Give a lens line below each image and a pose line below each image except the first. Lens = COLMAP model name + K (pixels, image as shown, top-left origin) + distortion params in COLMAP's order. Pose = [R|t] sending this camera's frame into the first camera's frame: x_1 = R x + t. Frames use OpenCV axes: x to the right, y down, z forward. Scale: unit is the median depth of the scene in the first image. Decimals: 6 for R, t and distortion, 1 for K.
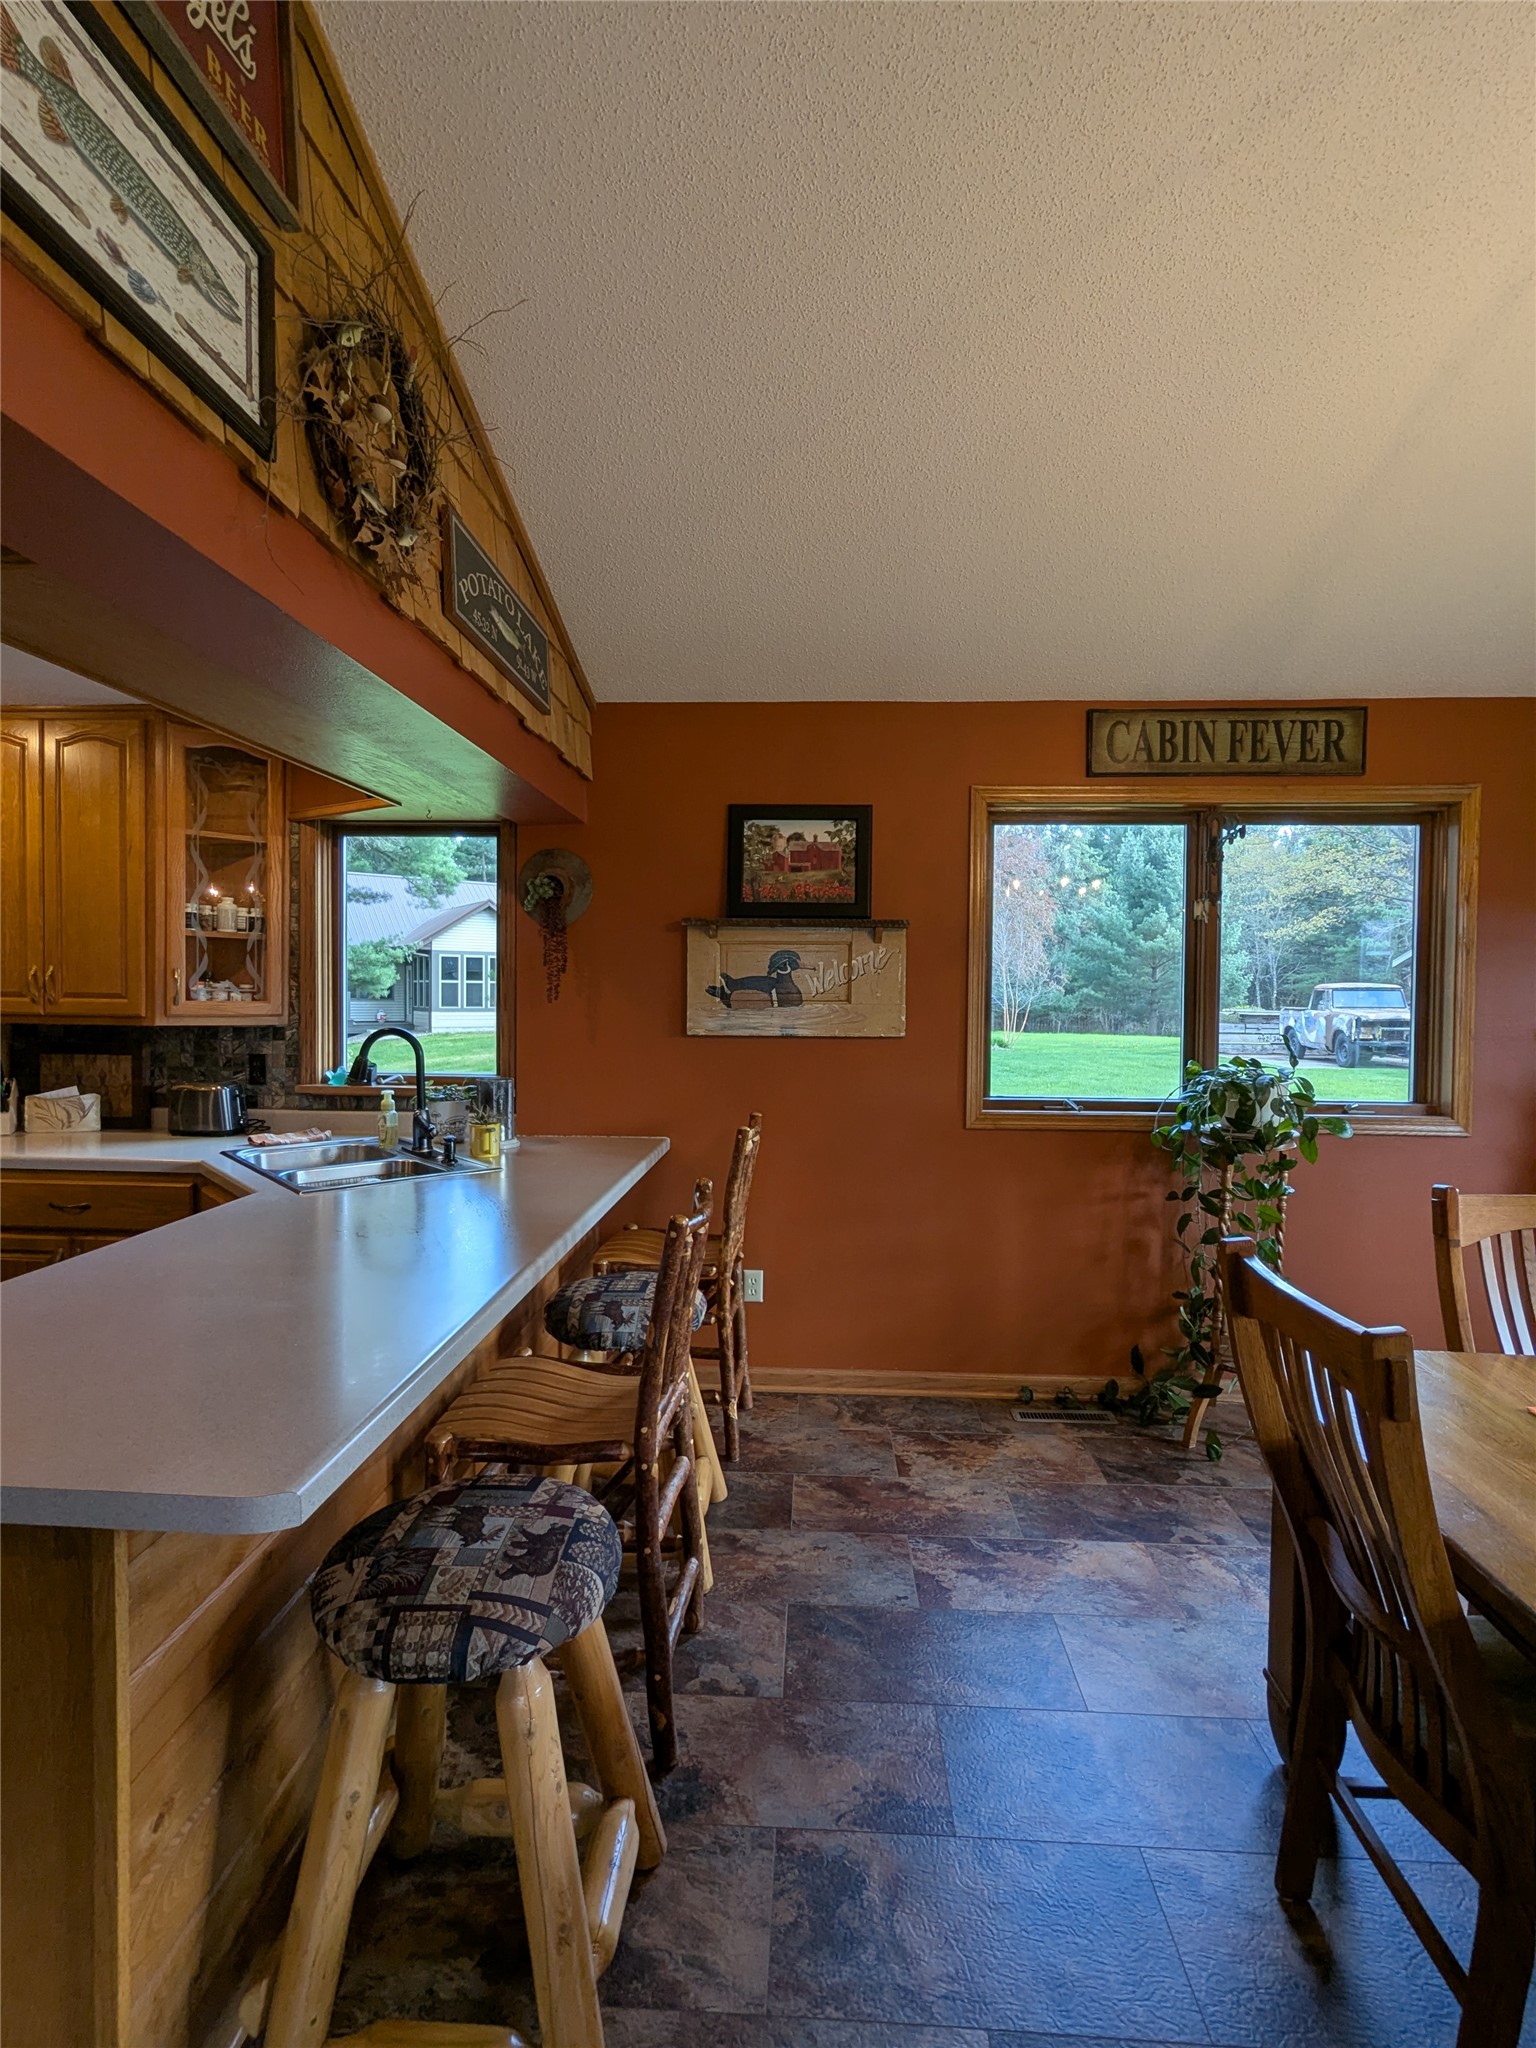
lens RADIAL K [[970.8, 0, 771.2], [0, 970.8, 1025.5], [0, 0, 1]] dist [0.001003, 0.002057]
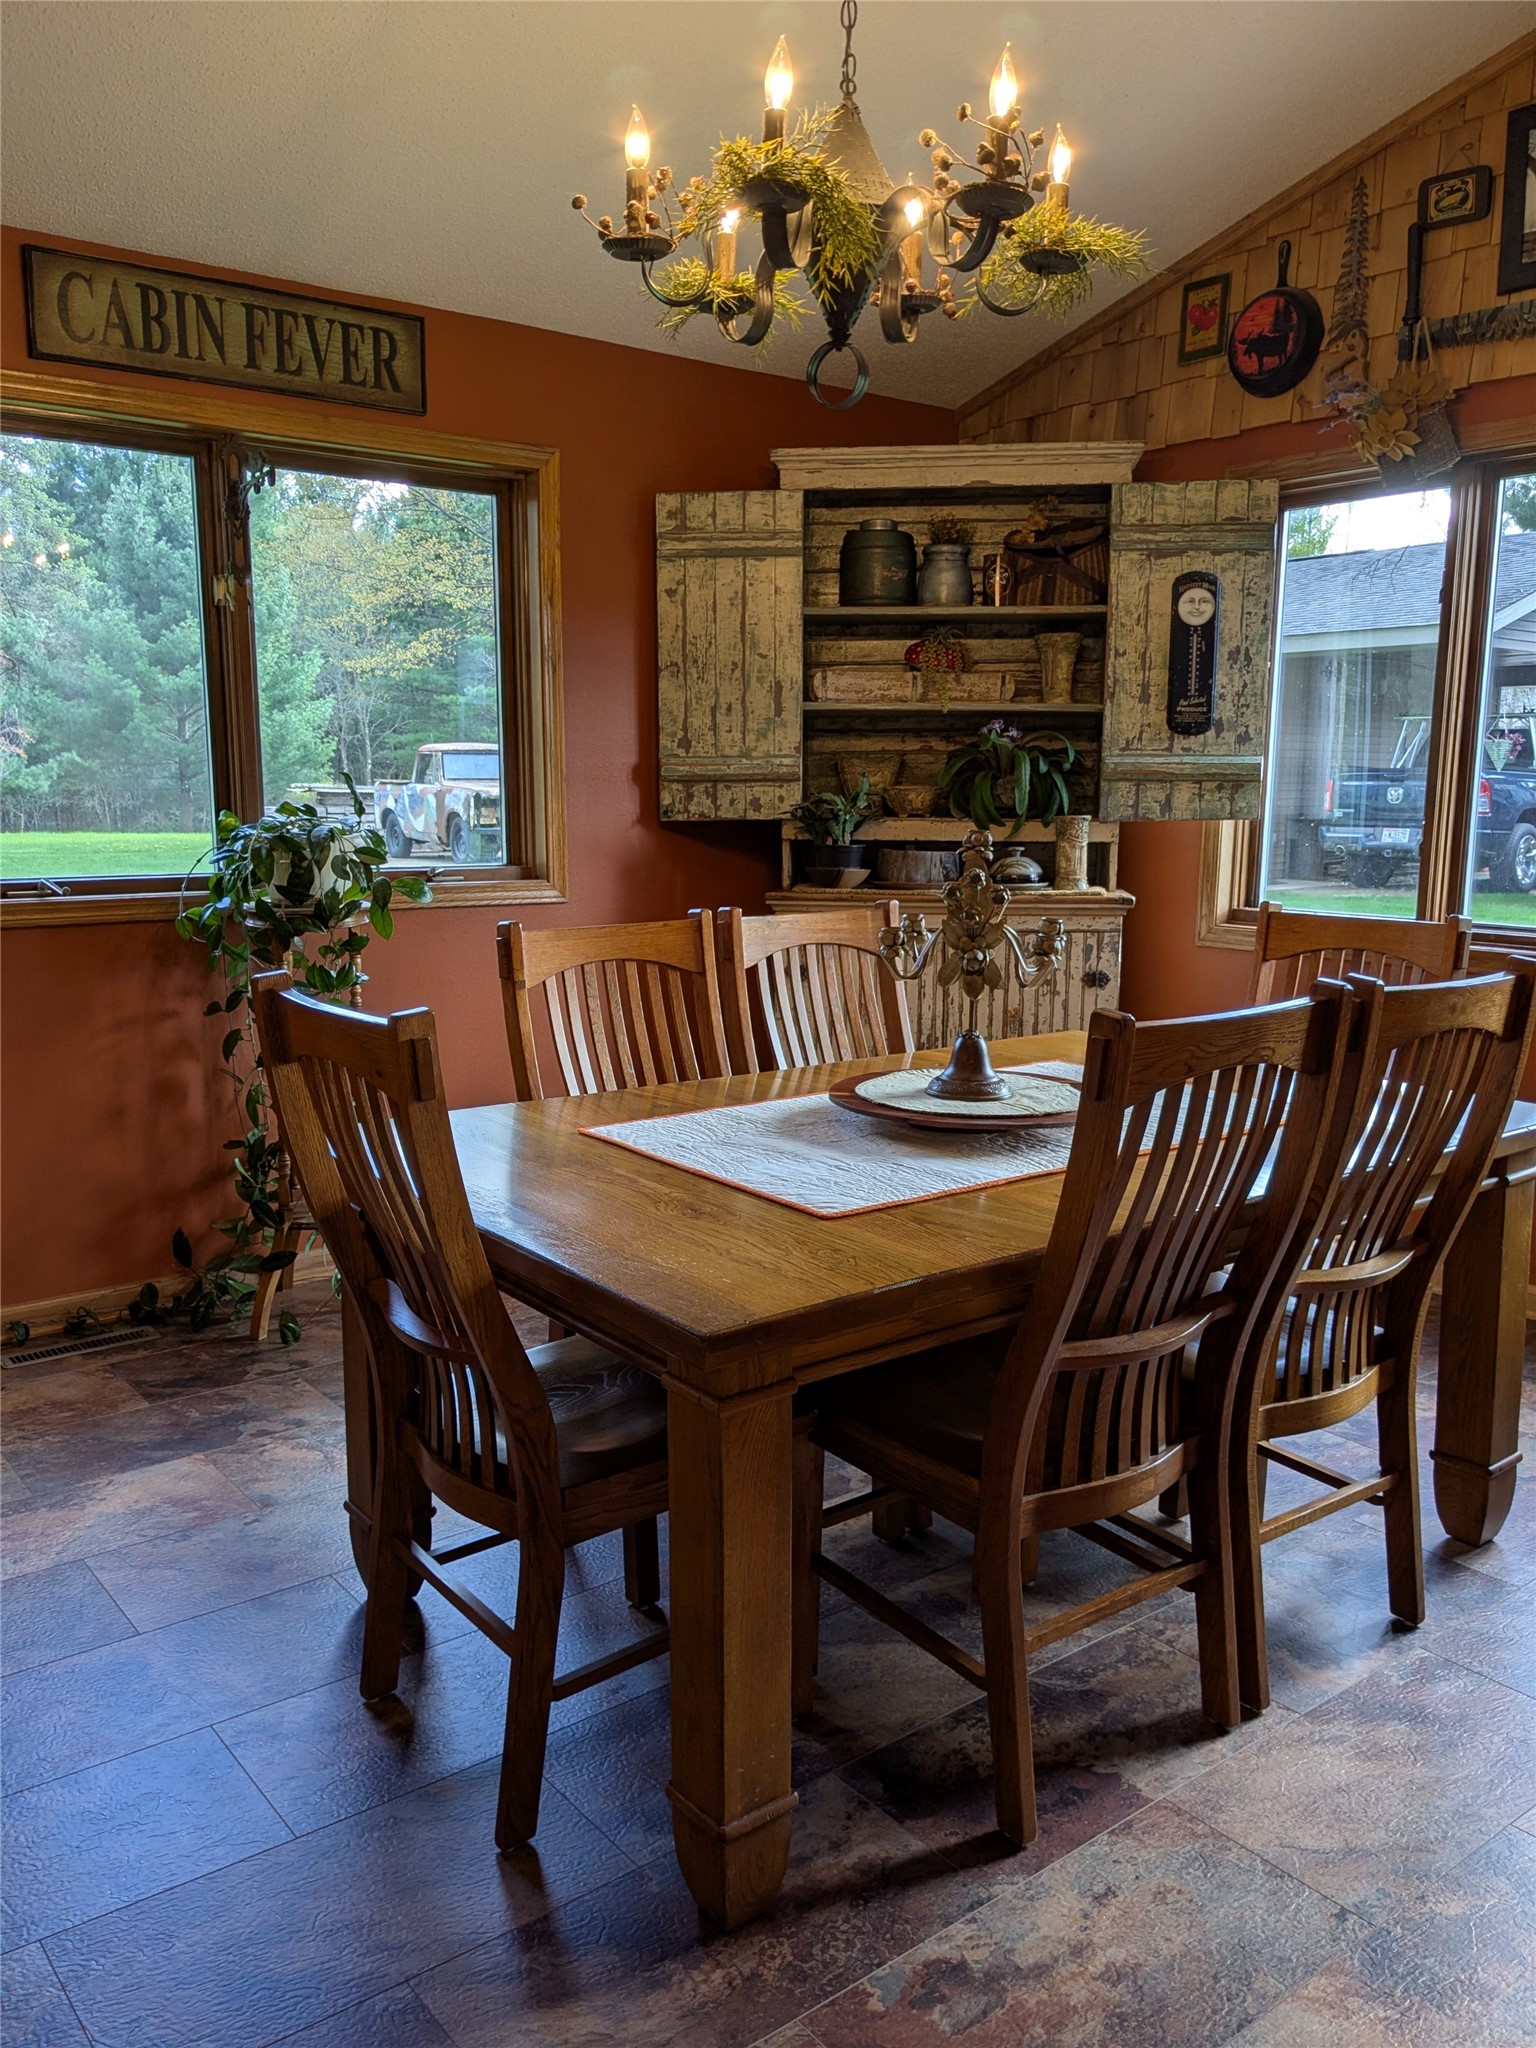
lens RADIAL K [[1618.0, 0, 767.1], [0, 1618.0, 1052.6], [0, 0, 1]] dist [0.029082, -0.046419]
pose [[0.755031, -0.115916, 0.645362, -0.043884], [0.022852, 0.988304, 0.150778, 0.040162], [-0.655291, -0.099094, 0.748849, -0.140558]]
